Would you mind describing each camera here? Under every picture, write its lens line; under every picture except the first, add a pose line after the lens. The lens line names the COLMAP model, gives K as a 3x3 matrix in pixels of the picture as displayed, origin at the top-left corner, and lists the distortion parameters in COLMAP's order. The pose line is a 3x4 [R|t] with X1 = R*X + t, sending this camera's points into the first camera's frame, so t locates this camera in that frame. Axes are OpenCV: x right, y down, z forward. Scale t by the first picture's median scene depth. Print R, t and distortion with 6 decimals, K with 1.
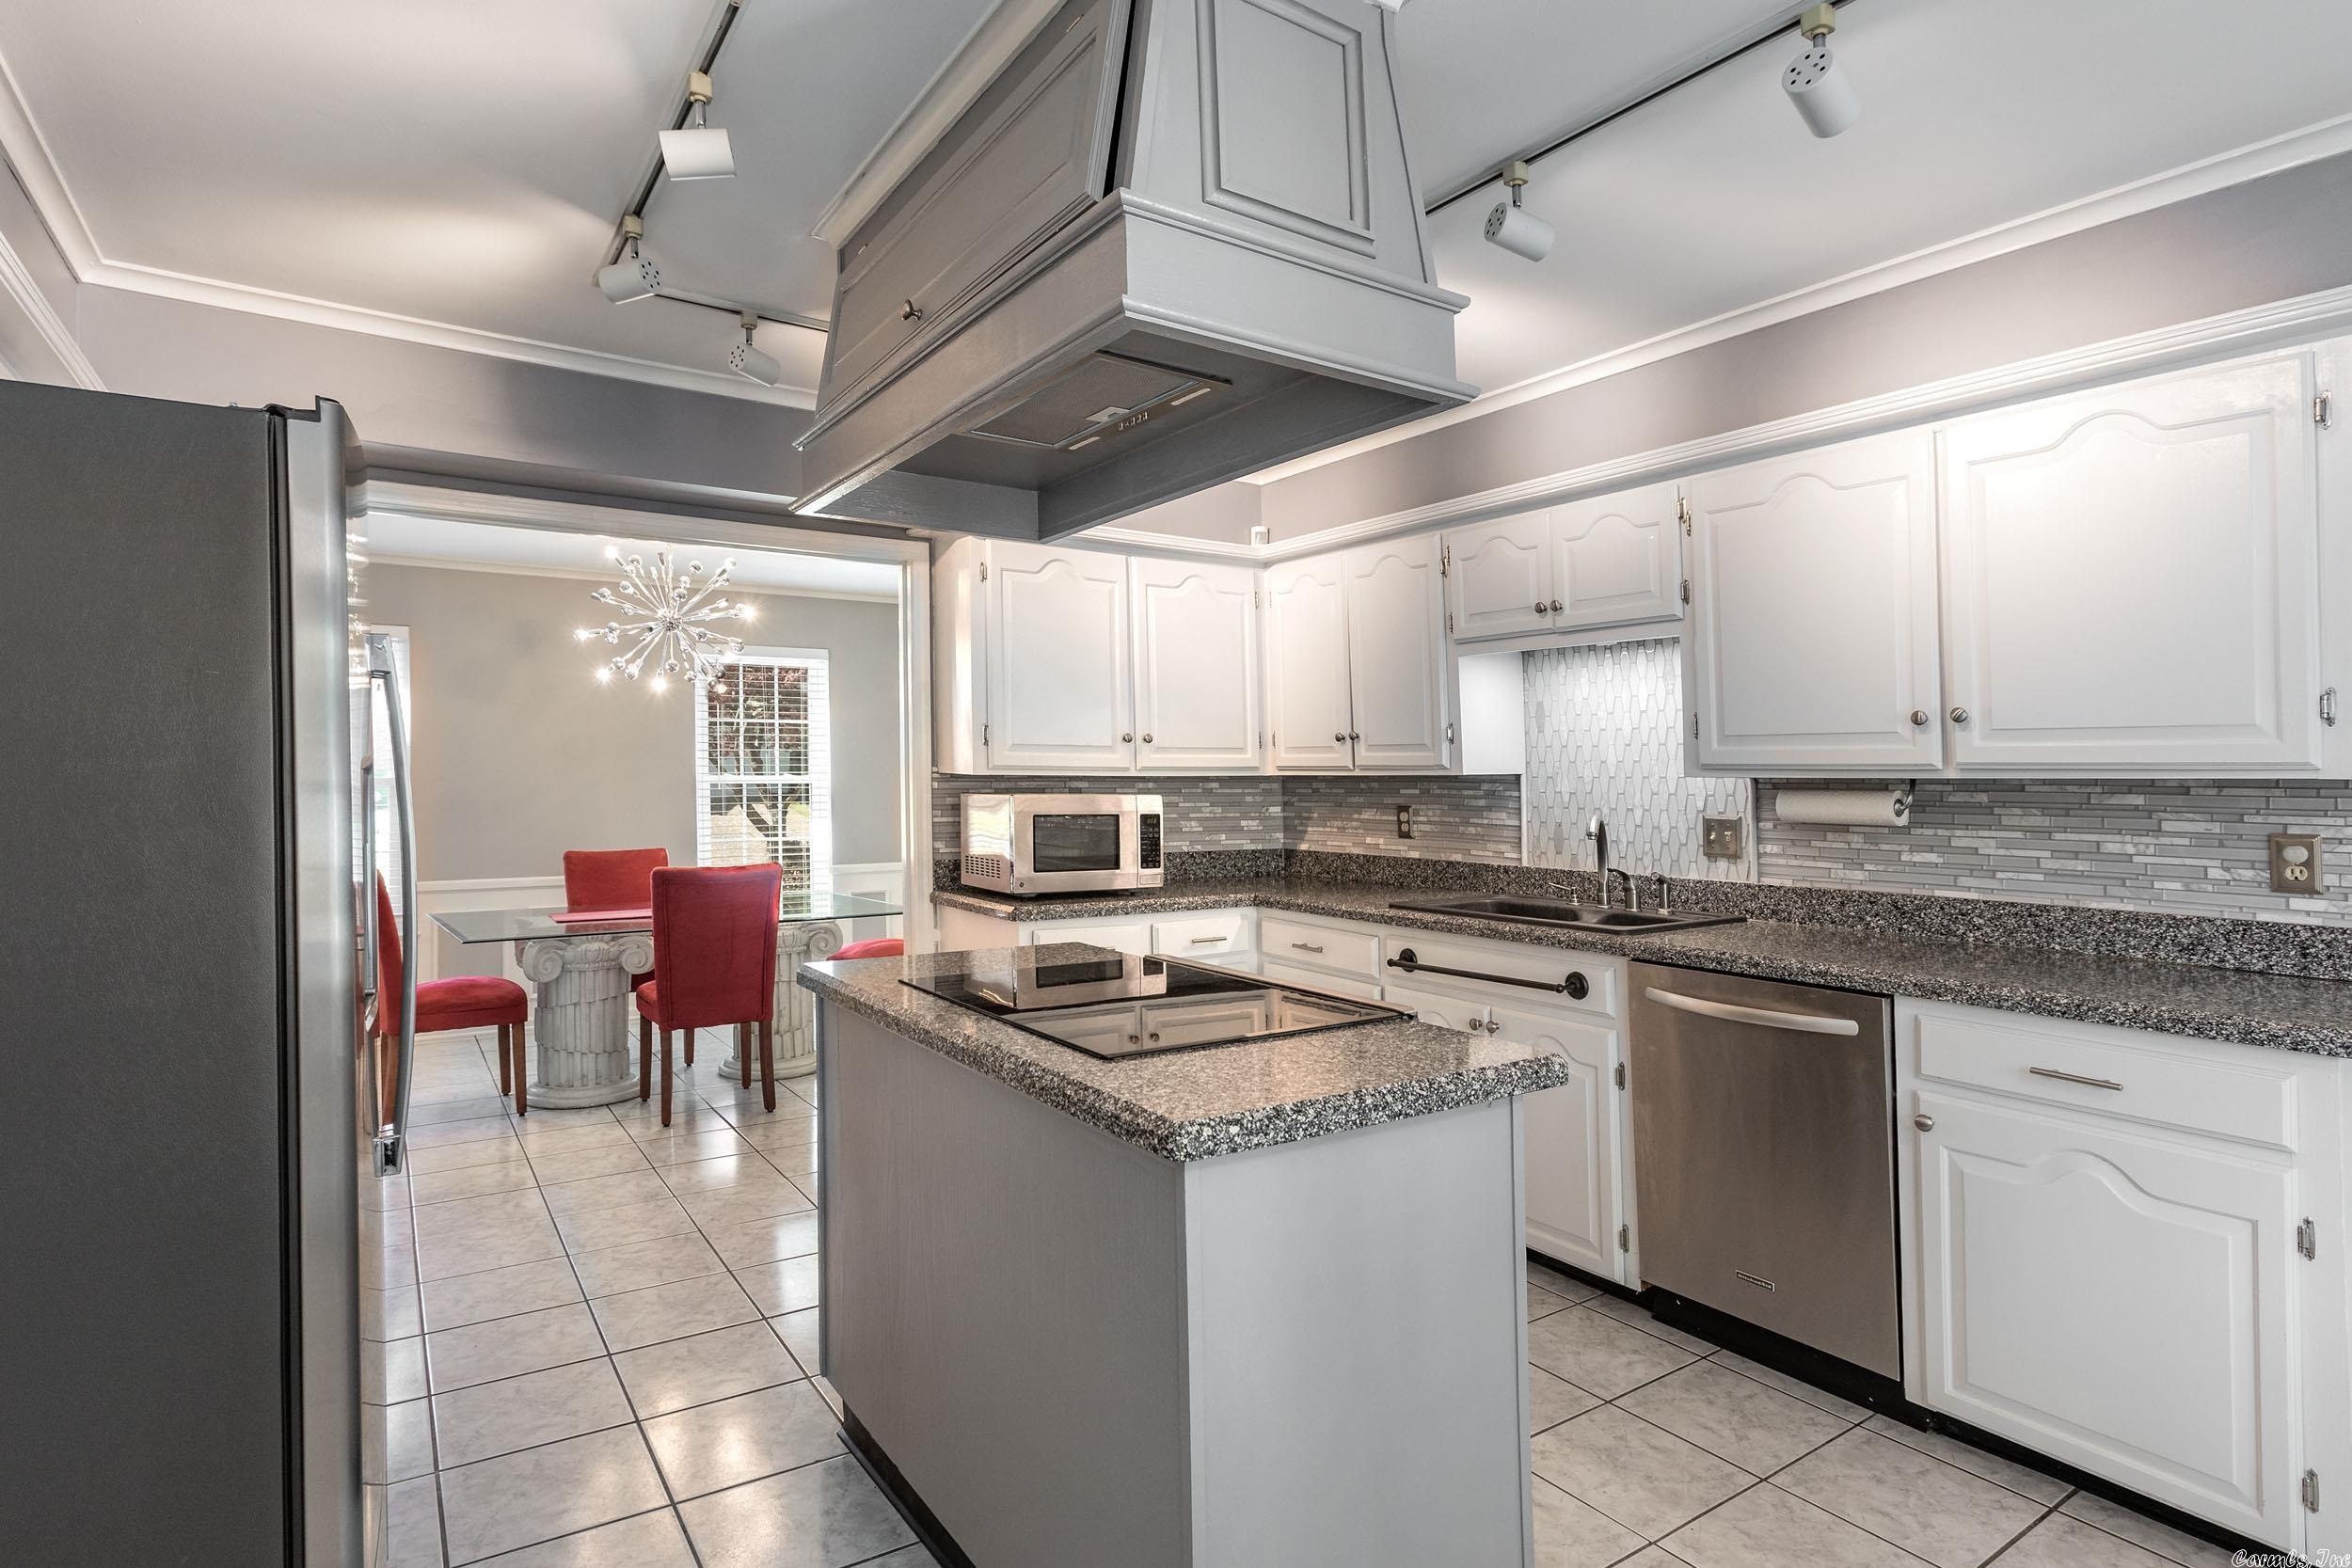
lens RADIAL K [[1081.6, 0, 1174.1], [0, 1081.6, 838.1], [0, 0, 1]] dist [0.003761, 0.000534]
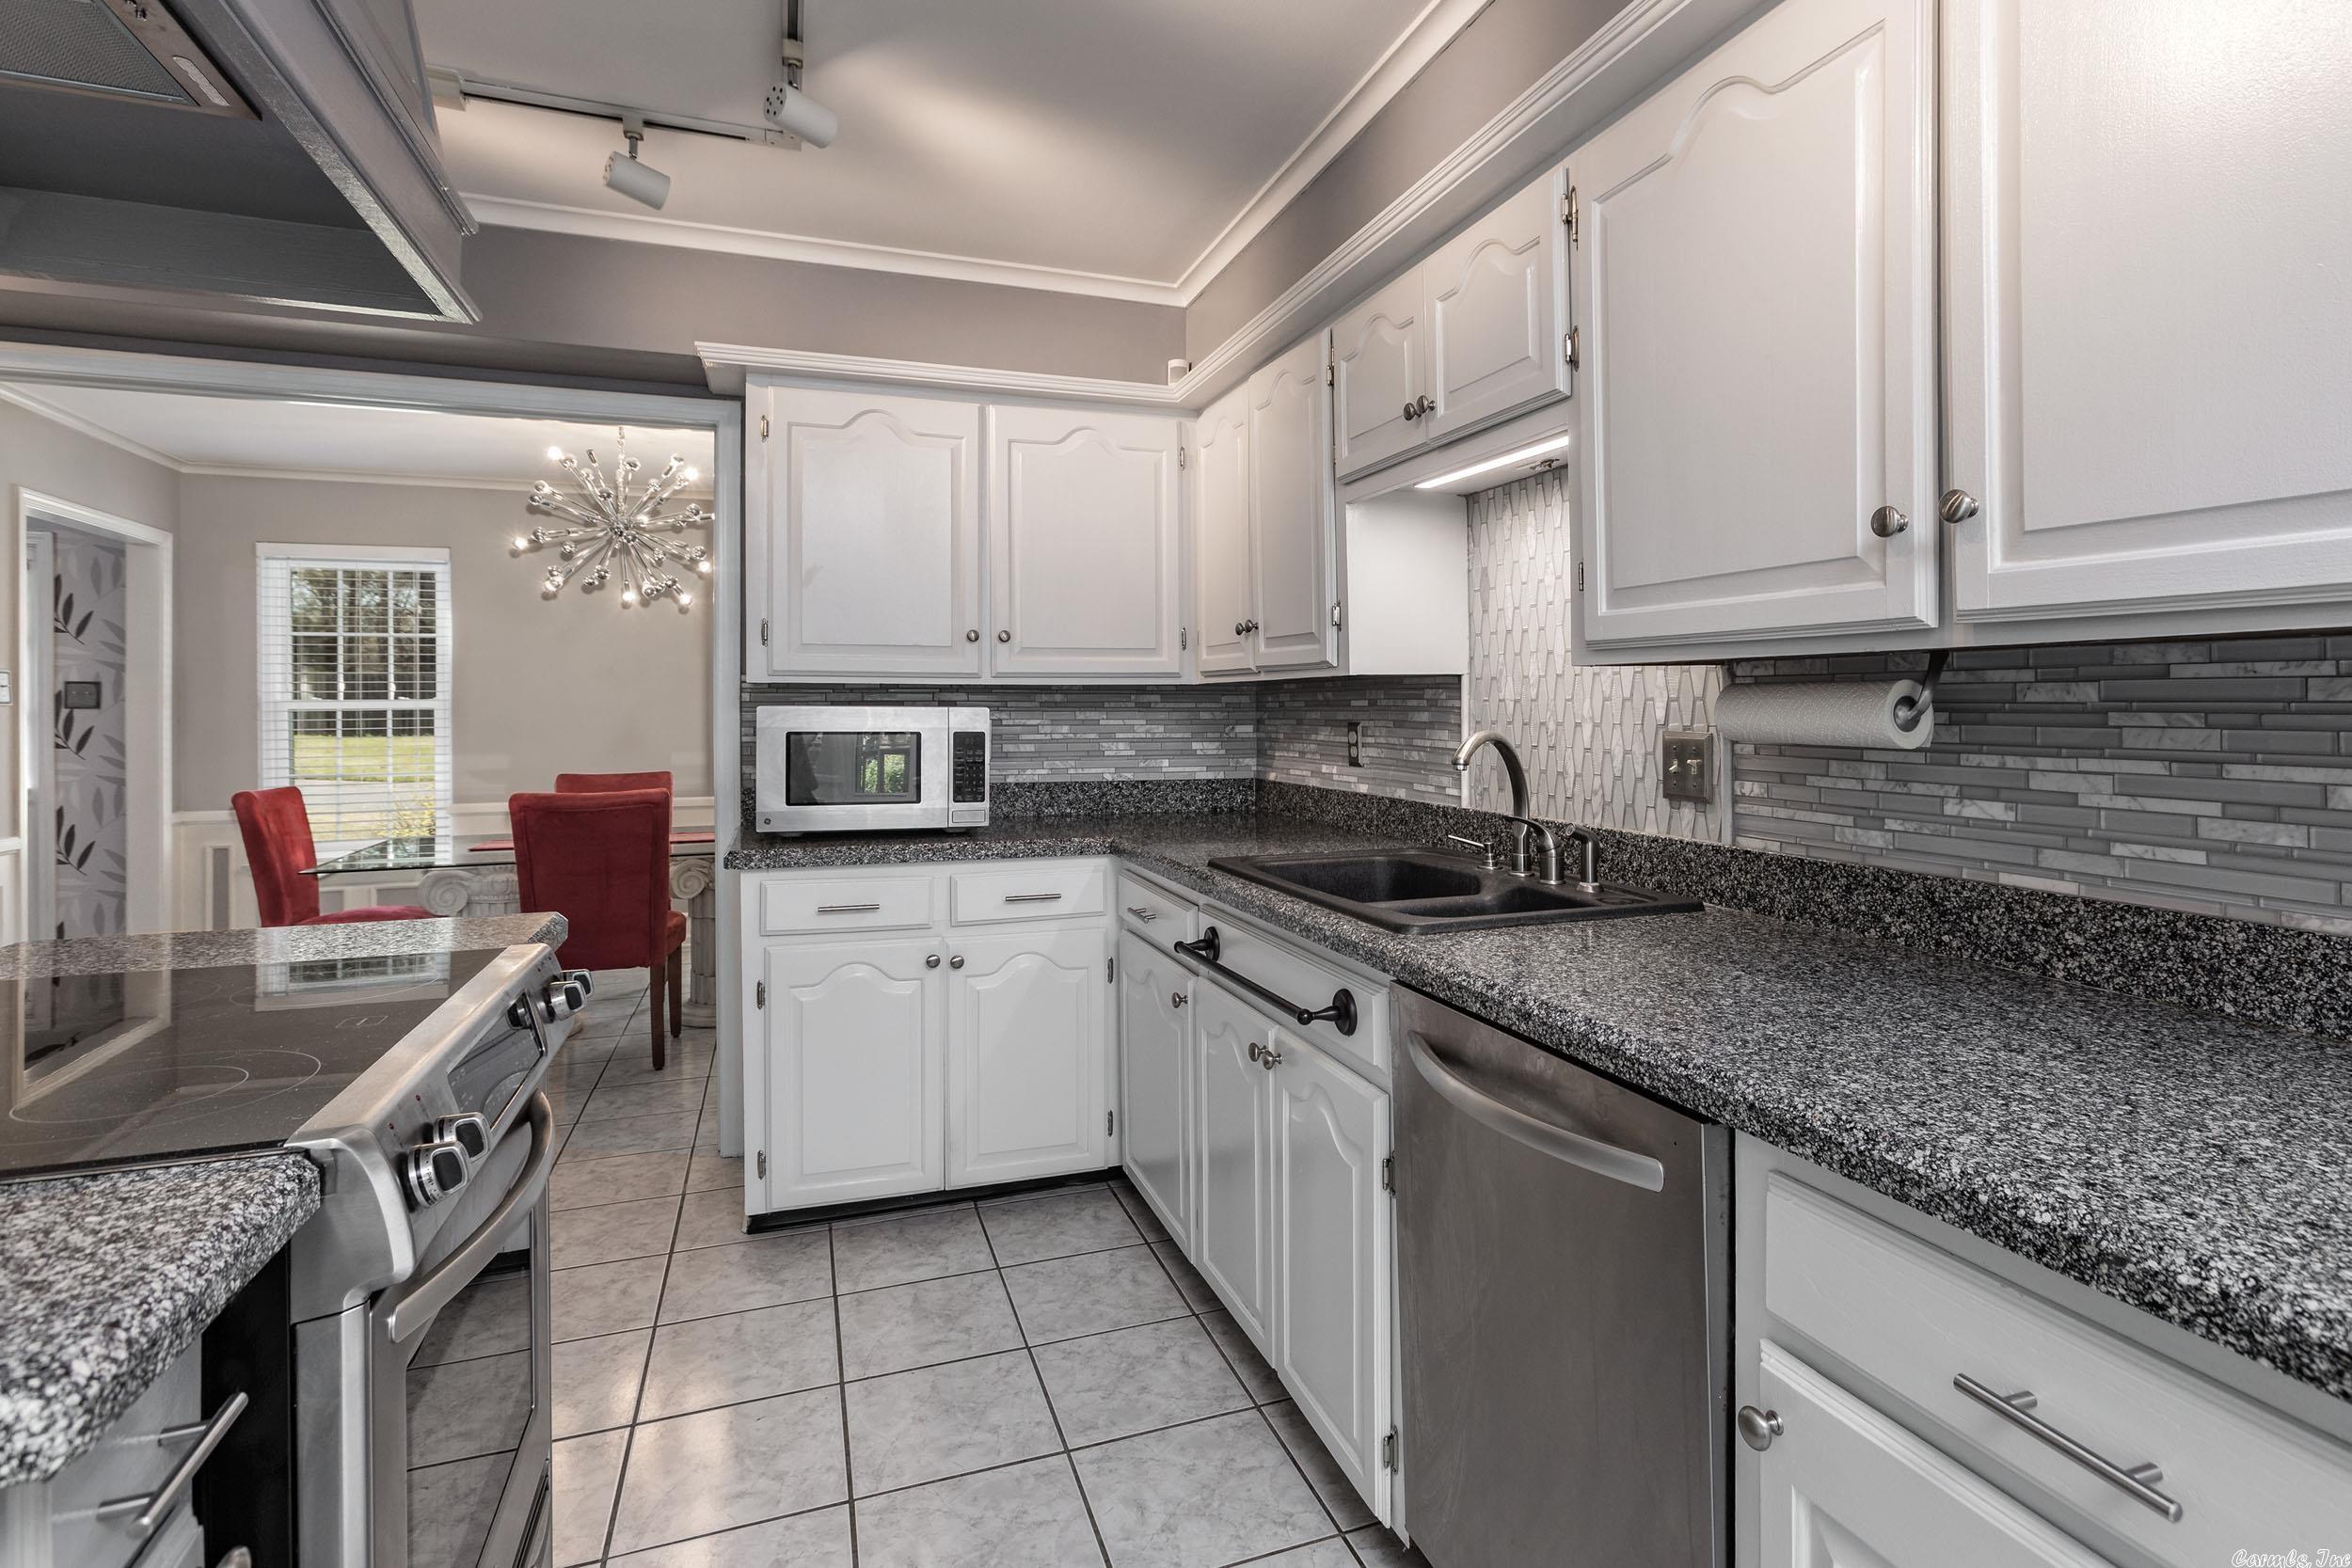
lens RADIAL K [[1095.9, 0, 1176.0], [0, 1095.9, 784.0], [0, 0, 1]] dist [-0.002467, -0.000257]
pose [[0.977141, 0.011939, -0.212258, 0.332515], [-0.008146, 0.999791, 0.018733, -0.001027], [0.212438, -0.016576, 0.977034, 0.314352]]
